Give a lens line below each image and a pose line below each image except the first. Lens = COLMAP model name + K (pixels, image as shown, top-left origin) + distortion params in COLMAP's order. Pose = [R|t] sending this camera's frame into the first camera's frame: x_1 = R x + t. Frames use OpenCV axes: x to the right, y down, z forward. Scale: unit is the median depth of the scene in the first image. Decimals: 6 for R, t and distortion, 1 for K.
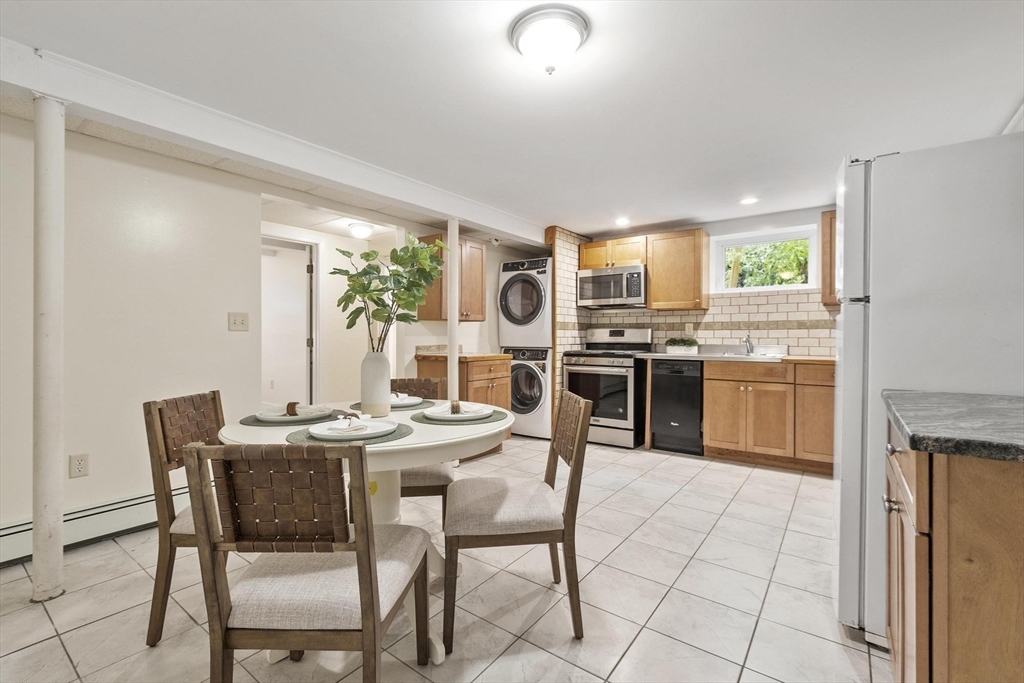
lens RADIAL K [[443.6, 0, 505.2], [0, 443.6, 343.8], [0, 0, 1]] dist [-0.001452, 0.000100]
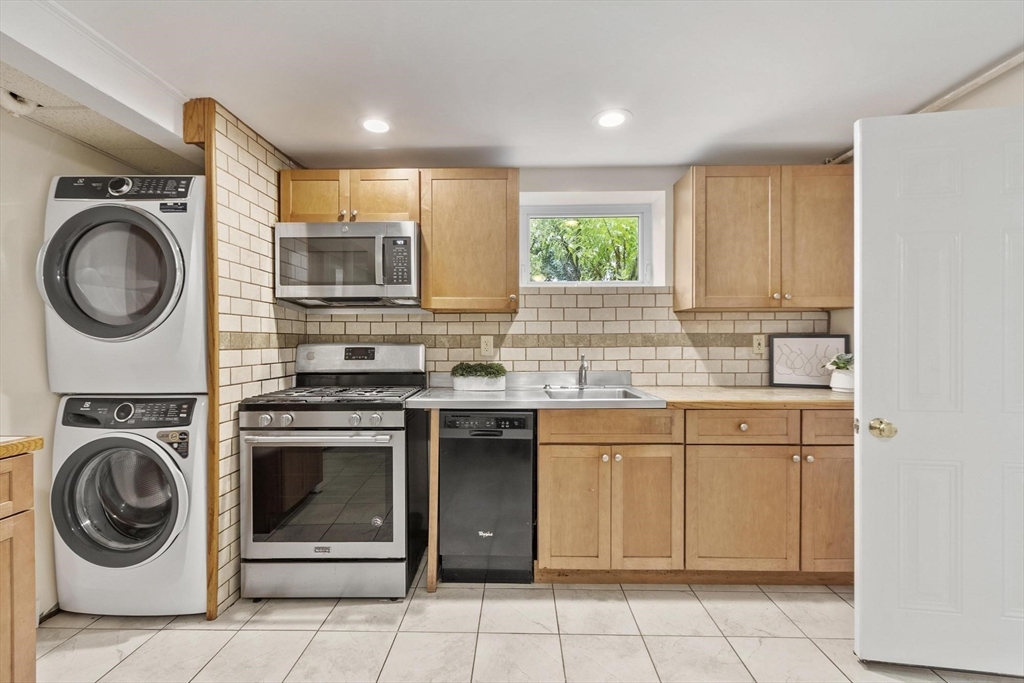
lens RADIAL K [[443.6, 0, 505.2], [0, 443.6, 343.8], [0, 0, 1]] dist [-0.001452, 0.000100]
pose [[0.815258, -0.007872, 0.579044, 0.093784], [0.014138, 0.999880, -0.006313, -0.031315], [-0.578925, 0.013333, 0.815272, 0.502878]]
